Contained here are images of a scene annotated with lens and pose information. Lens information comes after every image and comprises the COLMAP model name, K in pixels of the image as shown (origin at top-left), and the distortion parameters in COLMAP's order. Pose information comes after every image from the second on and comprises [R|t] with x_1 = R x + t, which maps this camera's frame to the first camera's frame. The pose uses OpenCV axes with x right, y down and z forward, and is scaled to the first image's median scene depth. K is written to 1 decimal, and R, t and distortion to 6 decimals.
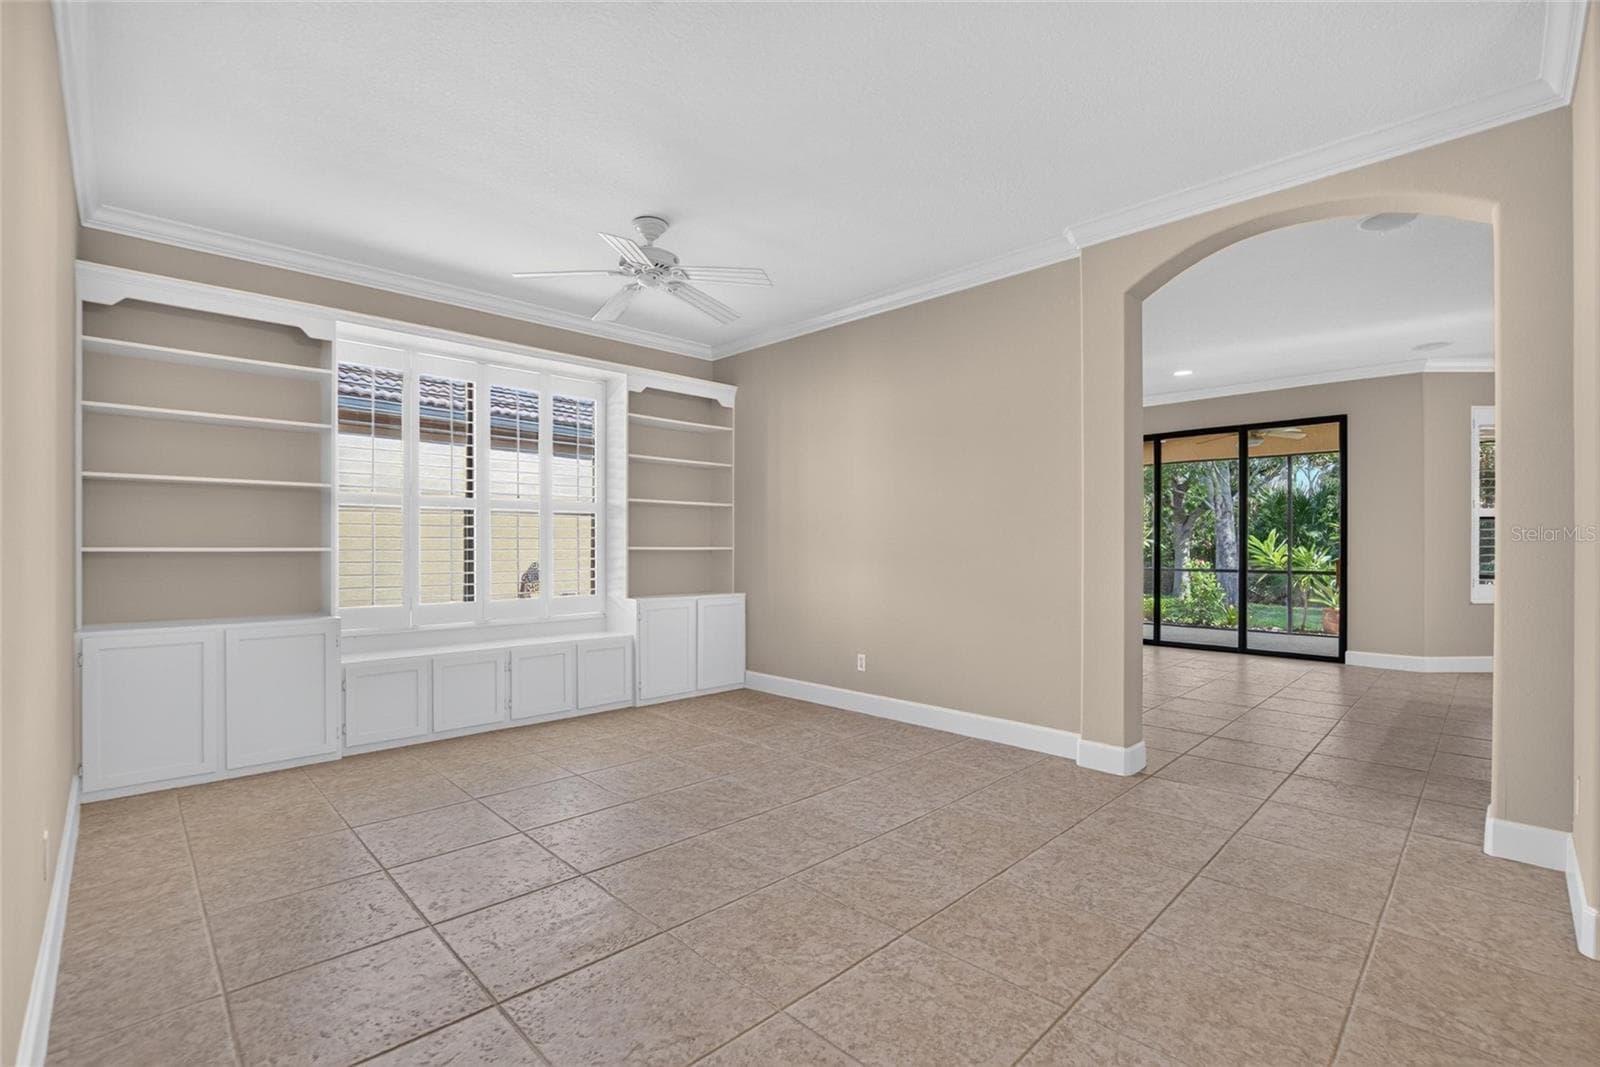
lens RADIAL K [[716.0, 0, 790.8], [0, 716.0, 539.1], [0, 0, 1]] dist [-0.045298, 0.010400]
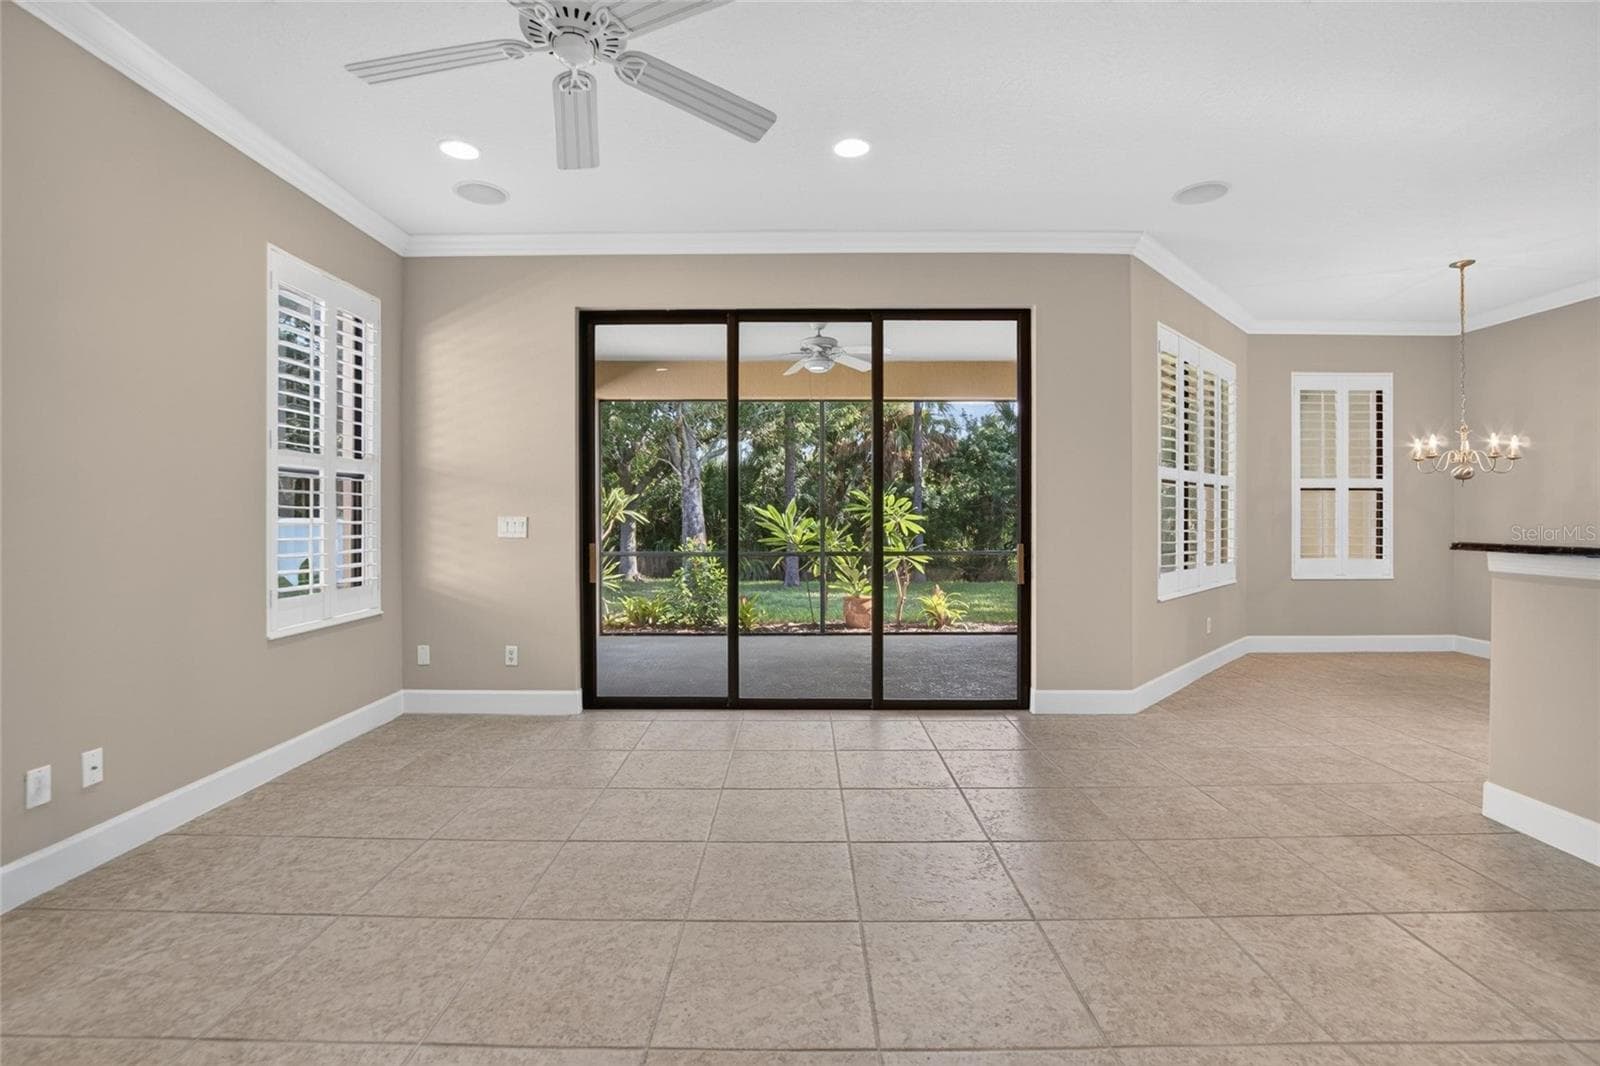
lens RADIAL K [[720.2, 0, 801.5], [0, 720.2, 521.7], [0, 0, 1]] dist [-0.040788, 0.010977]
pose [[0.699376, -0.007540, 0.714714, 0.199497], [-0.002647, 0.999910, 0.013139, 0.003016], [-0.714749, -0.011081, 0.699294, 0.703702]]
